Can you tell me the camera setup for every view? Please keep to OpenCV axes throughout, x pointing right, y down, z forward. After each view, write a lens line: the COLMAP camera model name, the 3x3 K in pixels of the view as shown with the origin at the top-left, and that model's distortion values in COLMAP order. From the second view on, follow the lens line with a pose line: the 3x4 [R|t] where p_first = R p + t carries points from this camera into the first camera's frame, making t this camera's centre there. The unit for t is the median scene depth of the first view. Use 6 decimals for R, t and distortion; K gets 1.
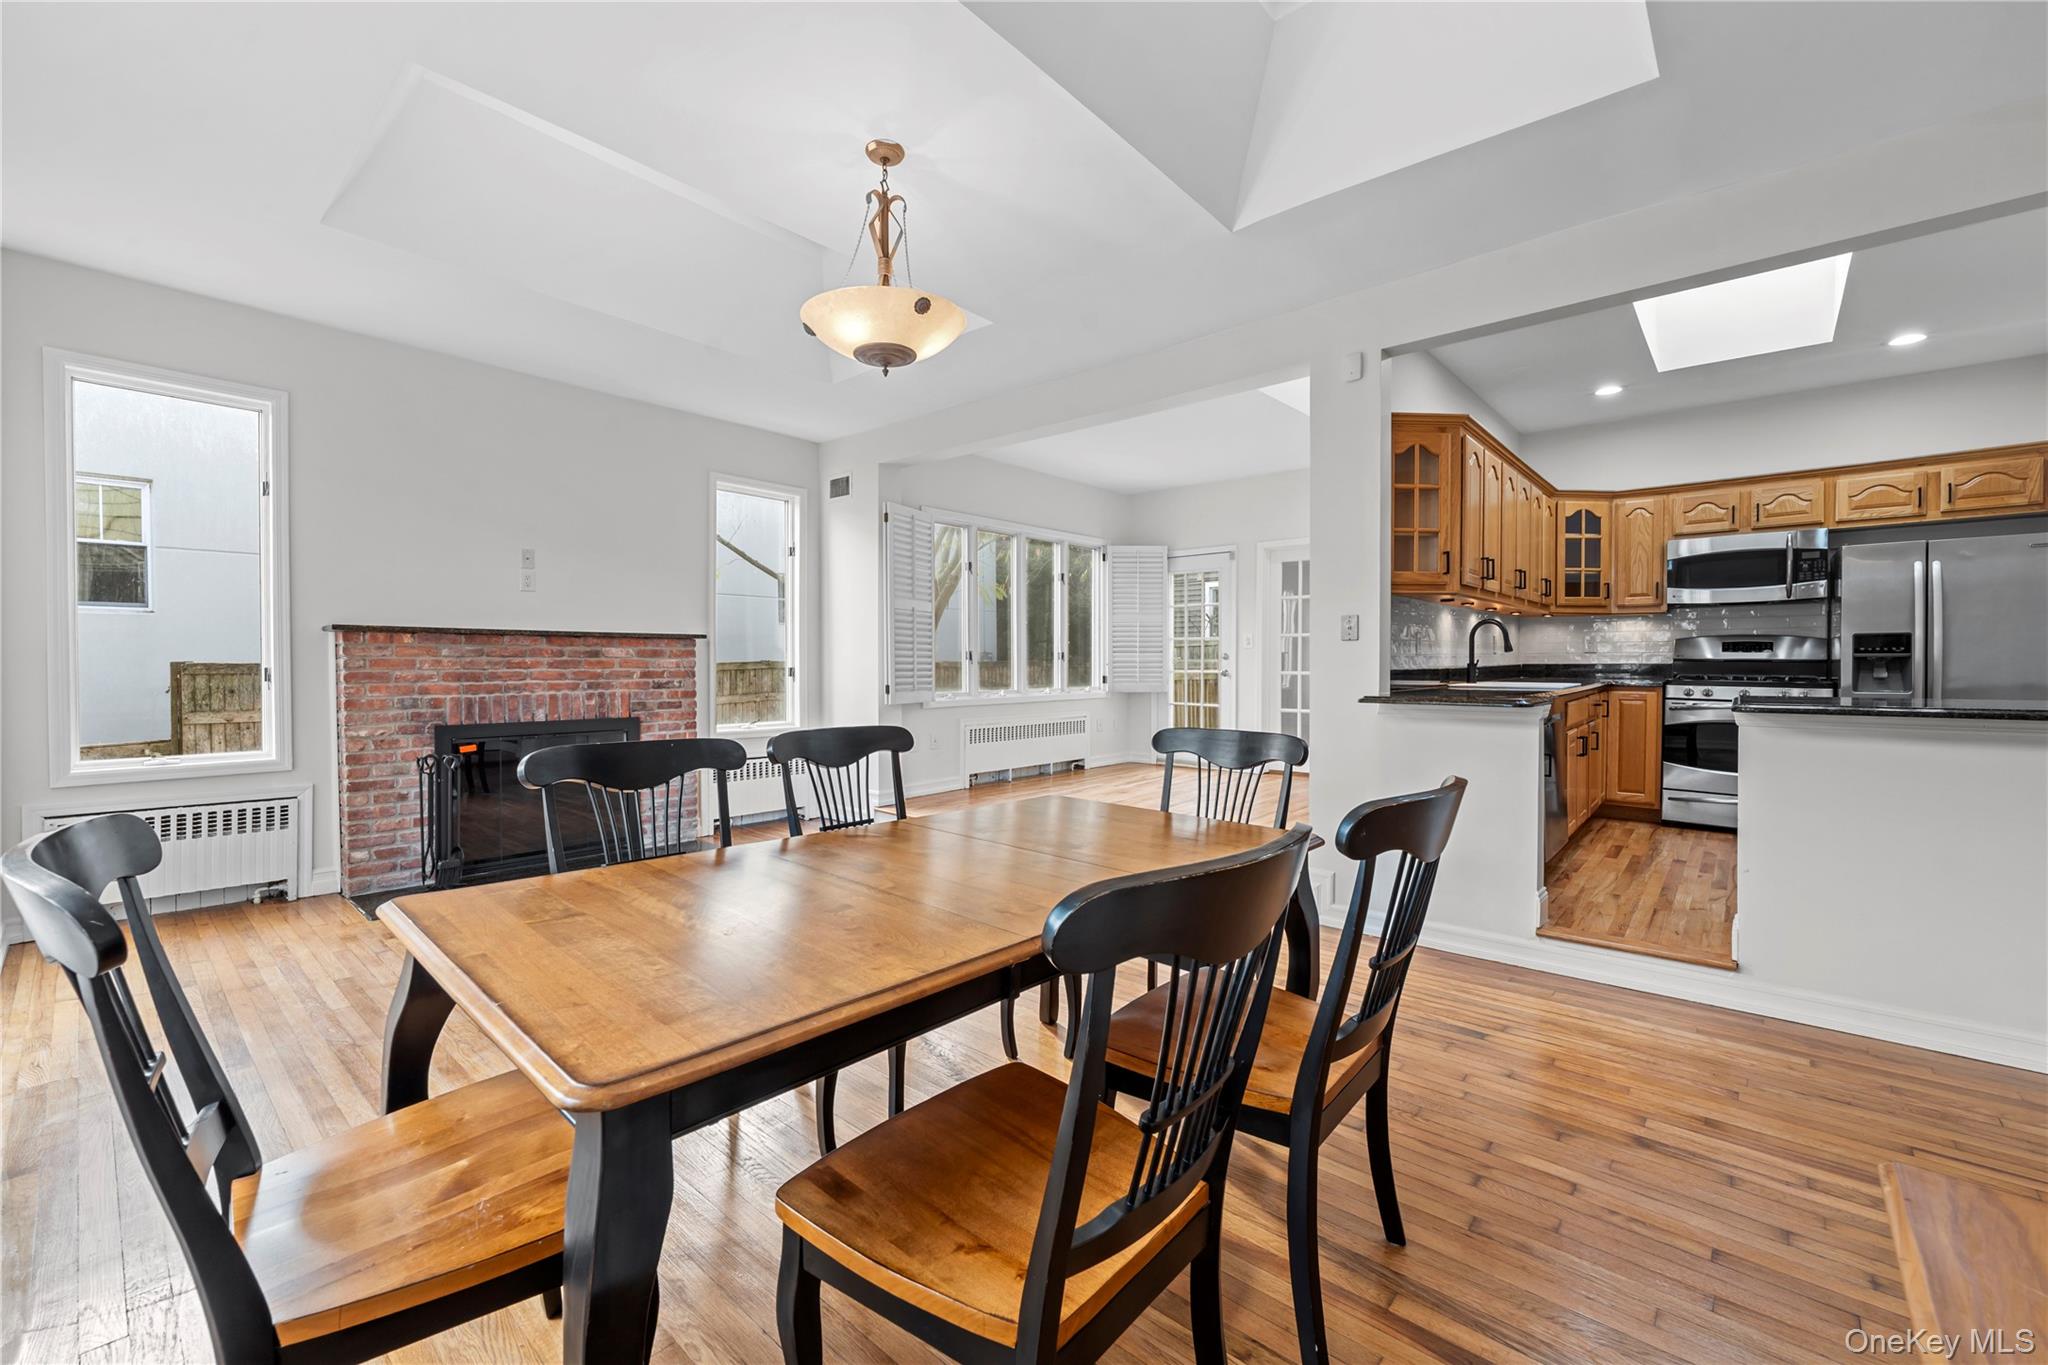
lens RADIAL K [[829.0, 0, 1027.0], [0, 829.0, 678.4], [0, 0, 1]] dist [0.000692, -0.002027]
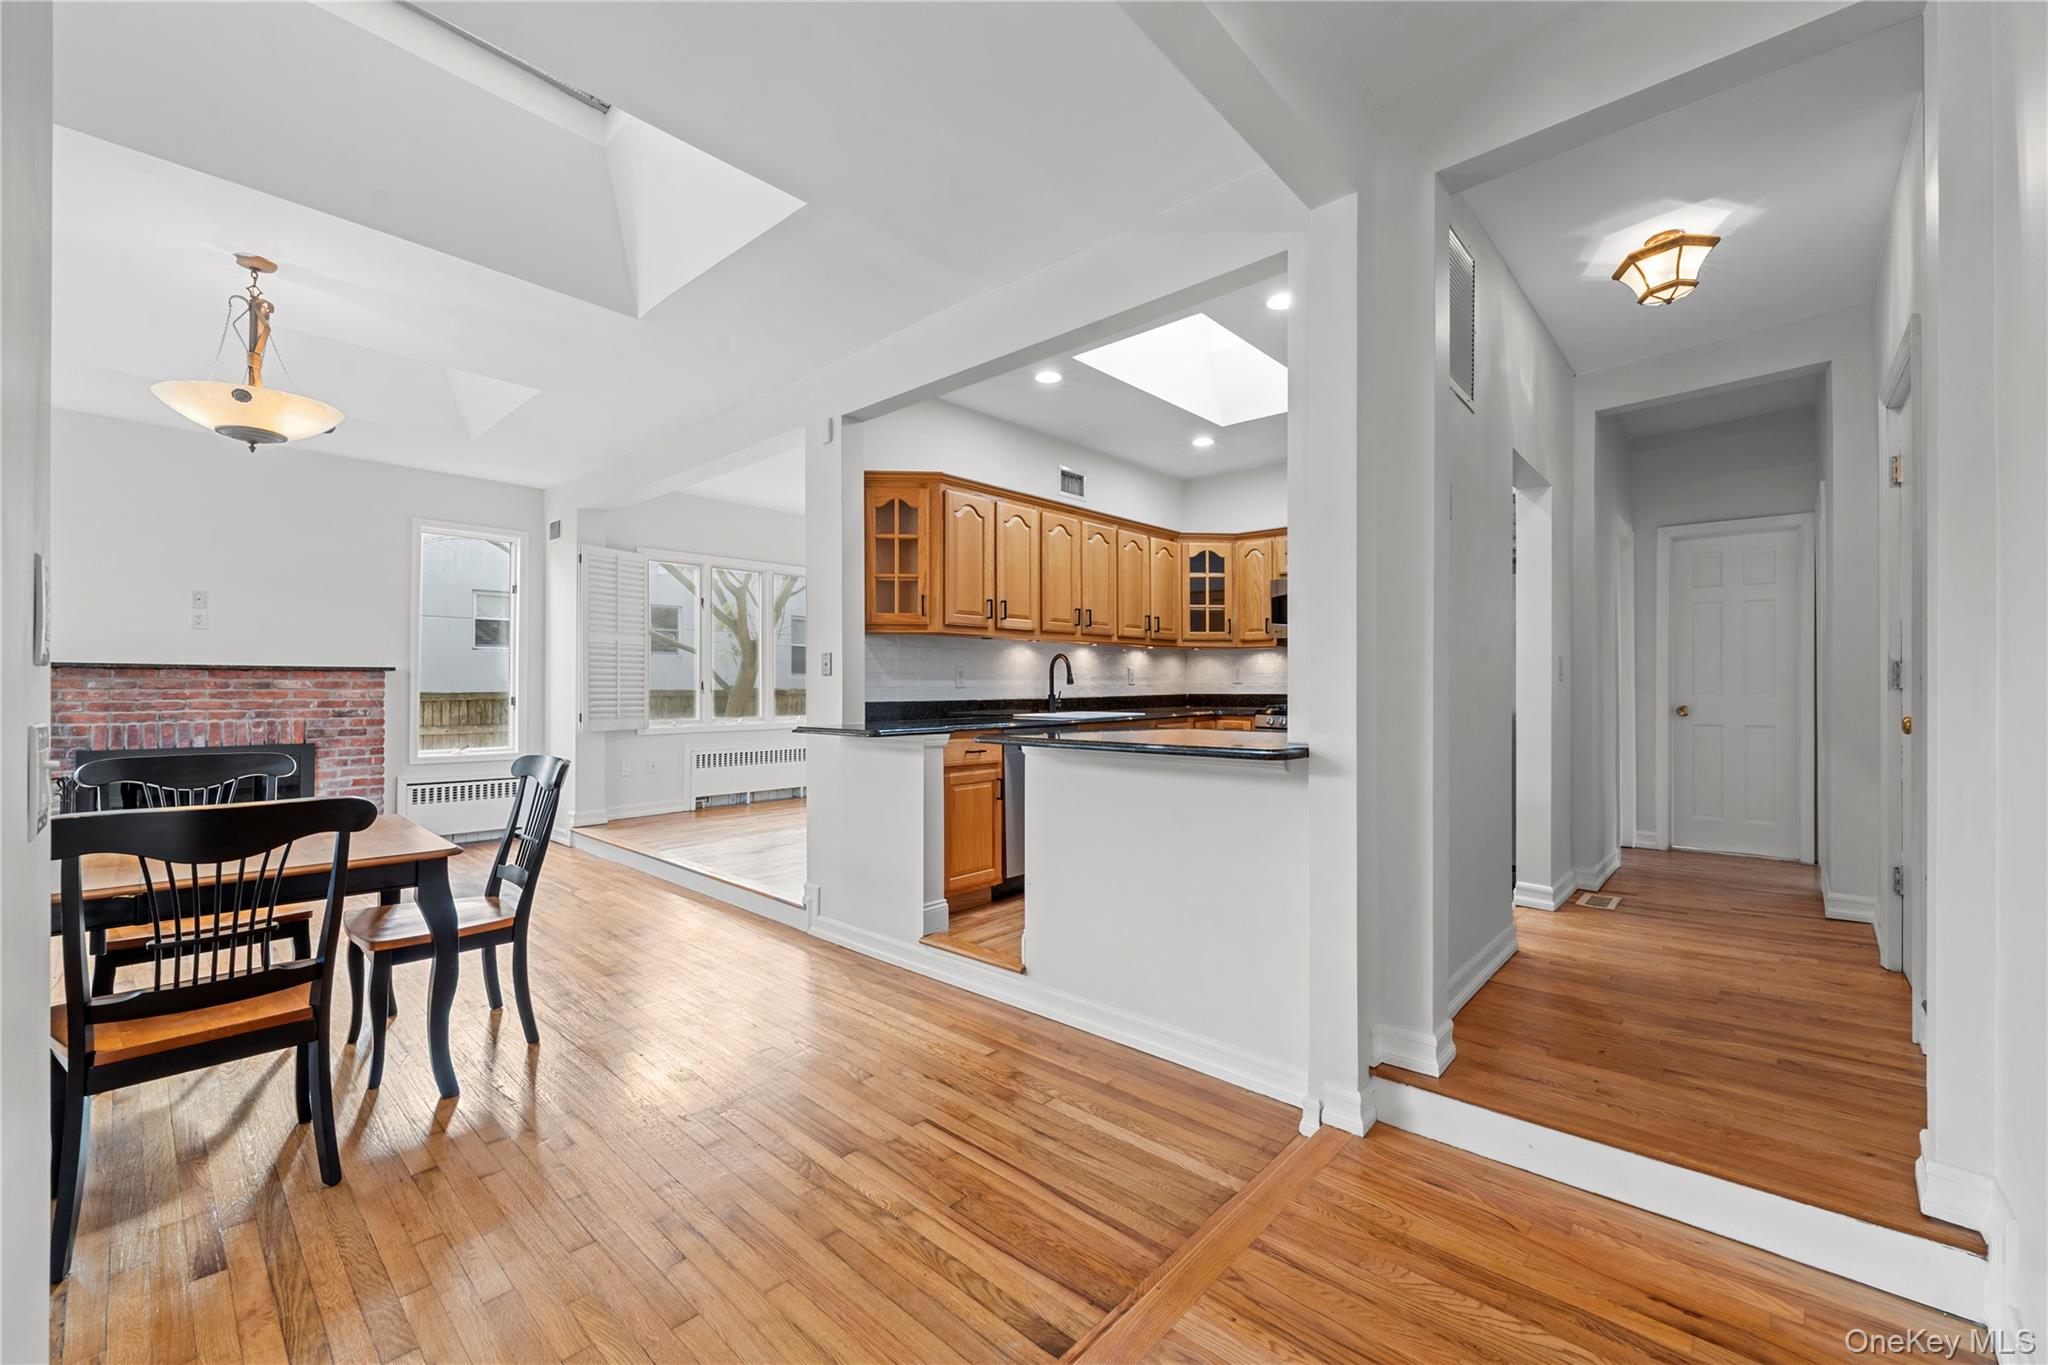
lens RADIAL K [[829.0, 0, 1023.4], [0, 829.0, 679.4], [0, 0, 1]] dist [0.000692, -0.002027]
pose [[0.999830, 0.000297, -0.018416, 0.493092], [-0.000841, 0.999564, -0.029520, -0.006116], [0.018400, 0.029530, 0.999395, -0.072665]]
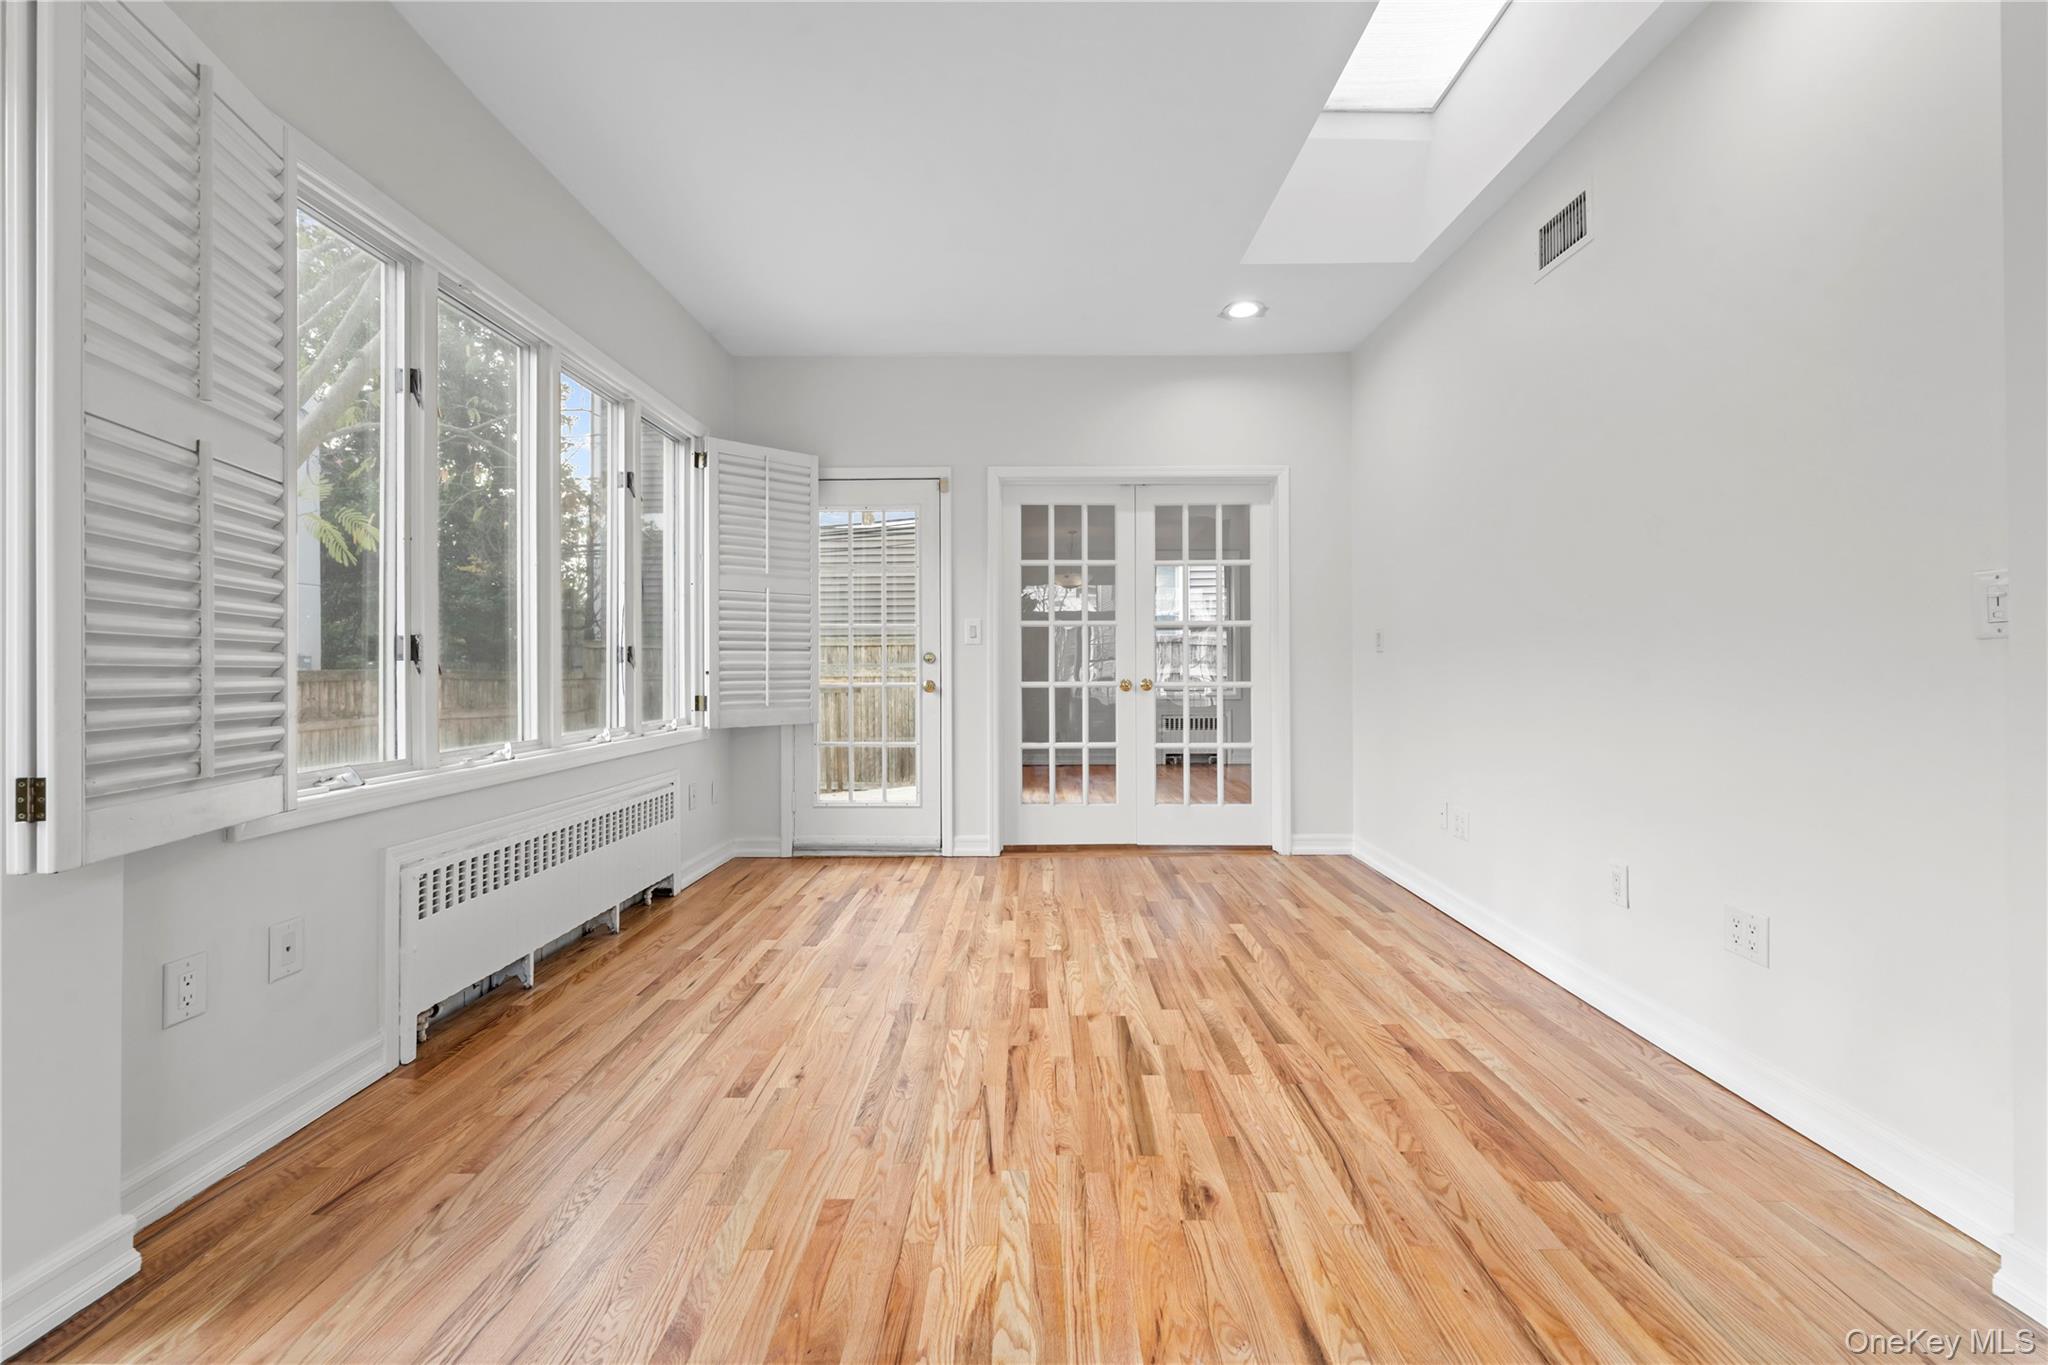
lens RADIAL K [[829.0, 0, 1024.6], [0, 829.0, 654.7], [0, 0, 1]] dist [0.000692, -0.002027]
pose [[0.756918, 0.007107, 0.653471, -0.135649], [0.018918, 0.999284, -0.032780, -0.012544], [-0.653236, 0.037174, 0.756241, 0.795456]]
